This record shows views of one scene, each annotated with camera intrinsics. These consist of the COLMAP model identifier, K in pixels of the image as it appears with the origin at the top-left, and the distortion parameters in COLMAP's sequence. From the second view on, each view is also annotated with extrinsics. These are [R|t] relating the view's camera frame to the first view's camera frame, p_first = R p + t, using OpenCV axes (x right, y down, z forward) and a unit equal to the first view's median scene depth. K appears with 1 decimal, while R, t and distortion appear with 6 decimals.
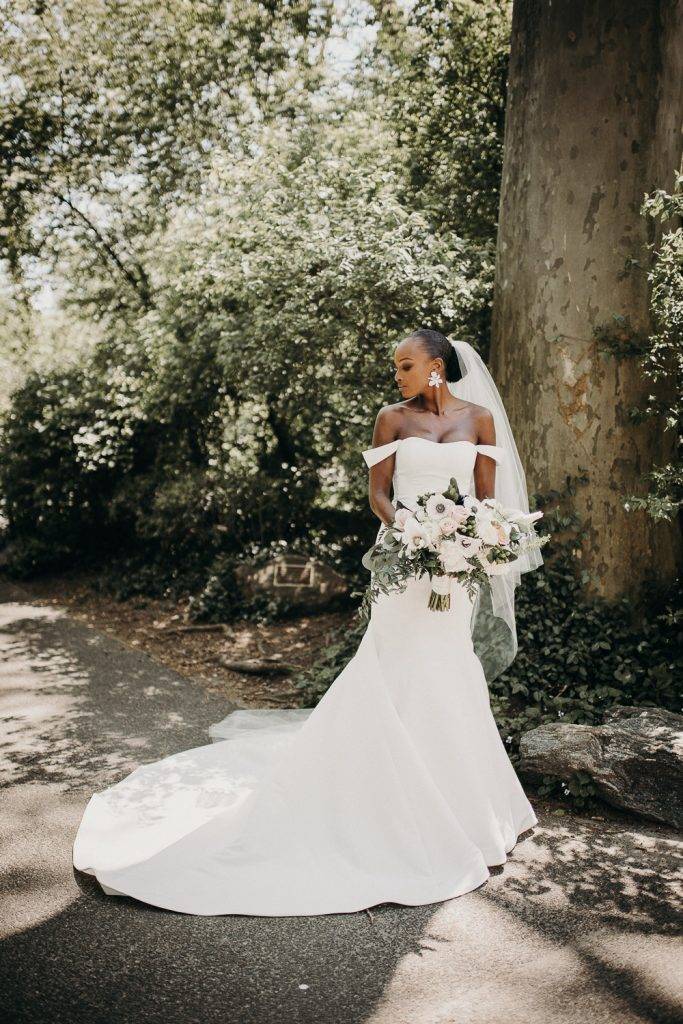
lens RADIAL K [[985.9, 0, 341.5], [0, 985.9, 512.0], [0, 0, 1]] dist [-0.009451, -0.027415]
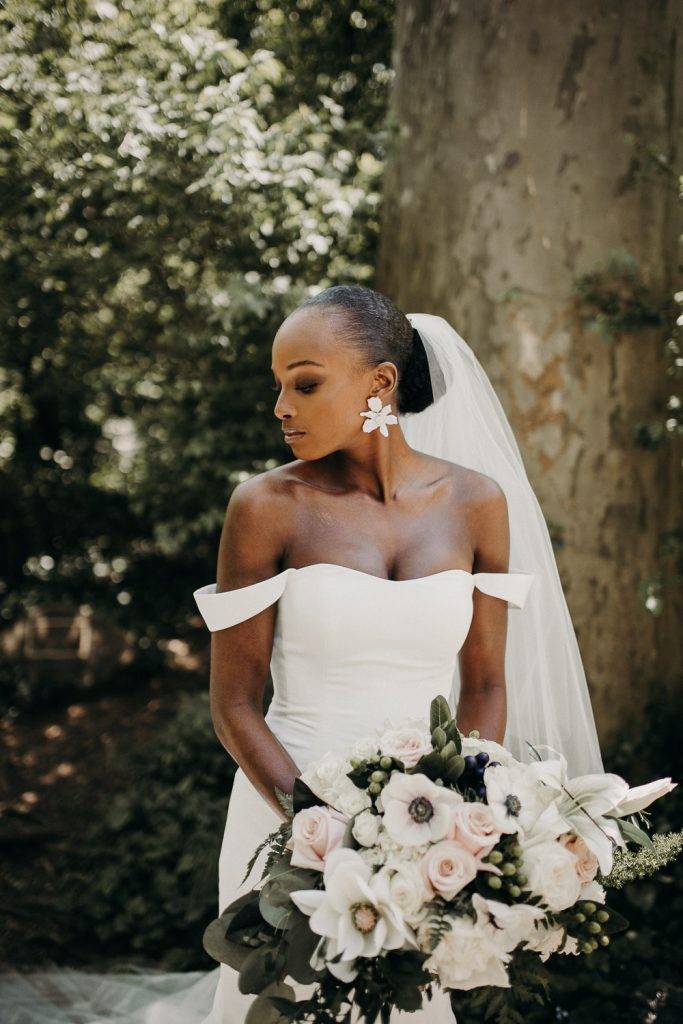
lens RADIAL K [[1074.0, 0, 310.3], [0, 1074.0, 520.3], [0, 0, 1]] dist [-0.048375, 0.002358]
pose [[0.984523, -0.024172, 0.173581, -0.004714], [0.014965, 0.998420, 0.054156, -0.081362], [-0.174616, -0.050720, 0.983329, 0.407338]]
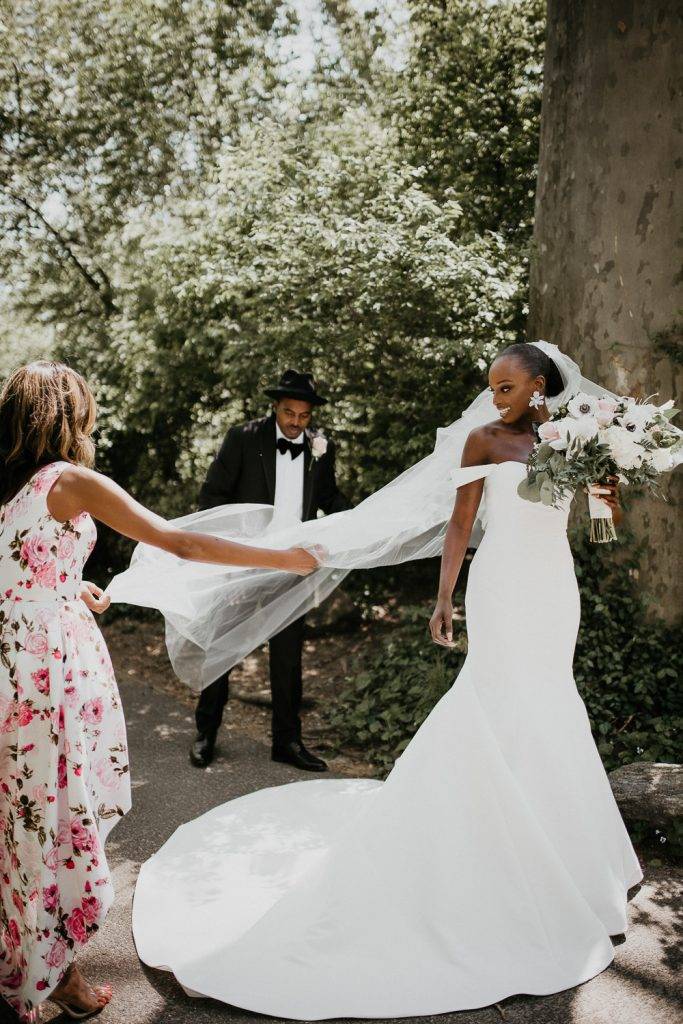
lens RADIAL K [[983.5, 0, 347.5], [0, 983.5, 503.6], [0, 0, 1]] dist [-0.040604, 0.036845]
pose [[0.997389, -0.018378, 0.069846, -0.098959], [0.018985, 0.999787, -0.008047, -0.022760], [-0.069683, 0.009352, 0.997525, 0.084706]]
